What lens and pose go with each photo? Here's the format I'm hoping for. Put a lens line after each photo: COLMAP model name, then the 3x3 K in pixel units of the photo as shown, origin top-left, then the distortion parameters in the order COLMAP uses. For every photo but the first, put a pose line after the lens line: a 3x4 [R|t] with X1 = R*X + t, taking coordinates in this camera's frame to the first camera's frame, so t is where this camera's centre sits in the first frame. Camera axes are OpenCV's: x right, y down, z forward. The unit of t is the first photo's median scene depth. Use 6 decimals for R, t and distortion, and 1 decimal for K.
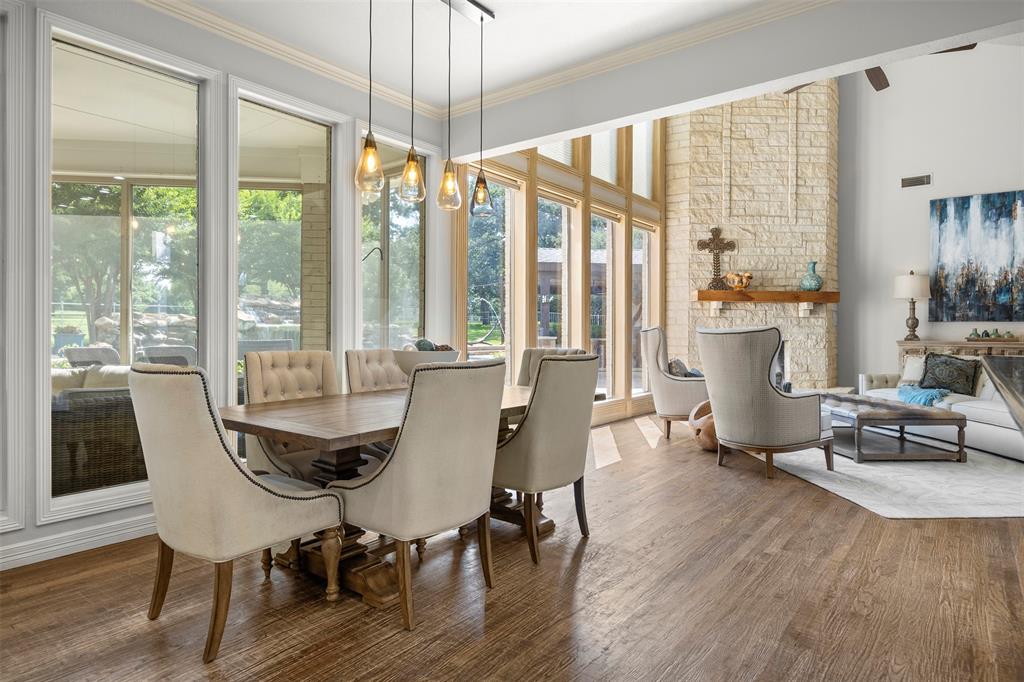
lens RADIAL K [[584.1, 0, 514.9], [0, 584.1, 328.3], [0, 0, 1]] dist [0.005631, -0.002373]
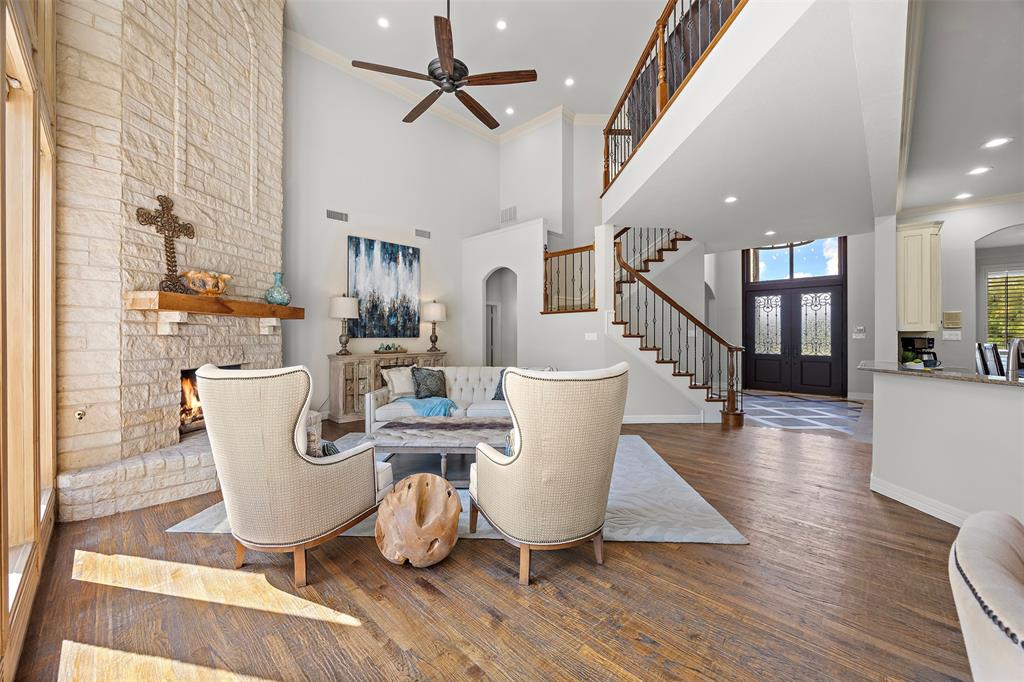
lens RADIAL K [[391.2, 0, 511.1], [0, 391.2, 335.1], [0, 0, 1]] dist [-0.003715, 0.000053]
pose [[0.110888, -0.007695, 0.993803, -0.040754], [-0.000399, 0.999970, 0.007787, -0.022878], [-0.993833, -0.001260, 0.110881, 0.575692]]
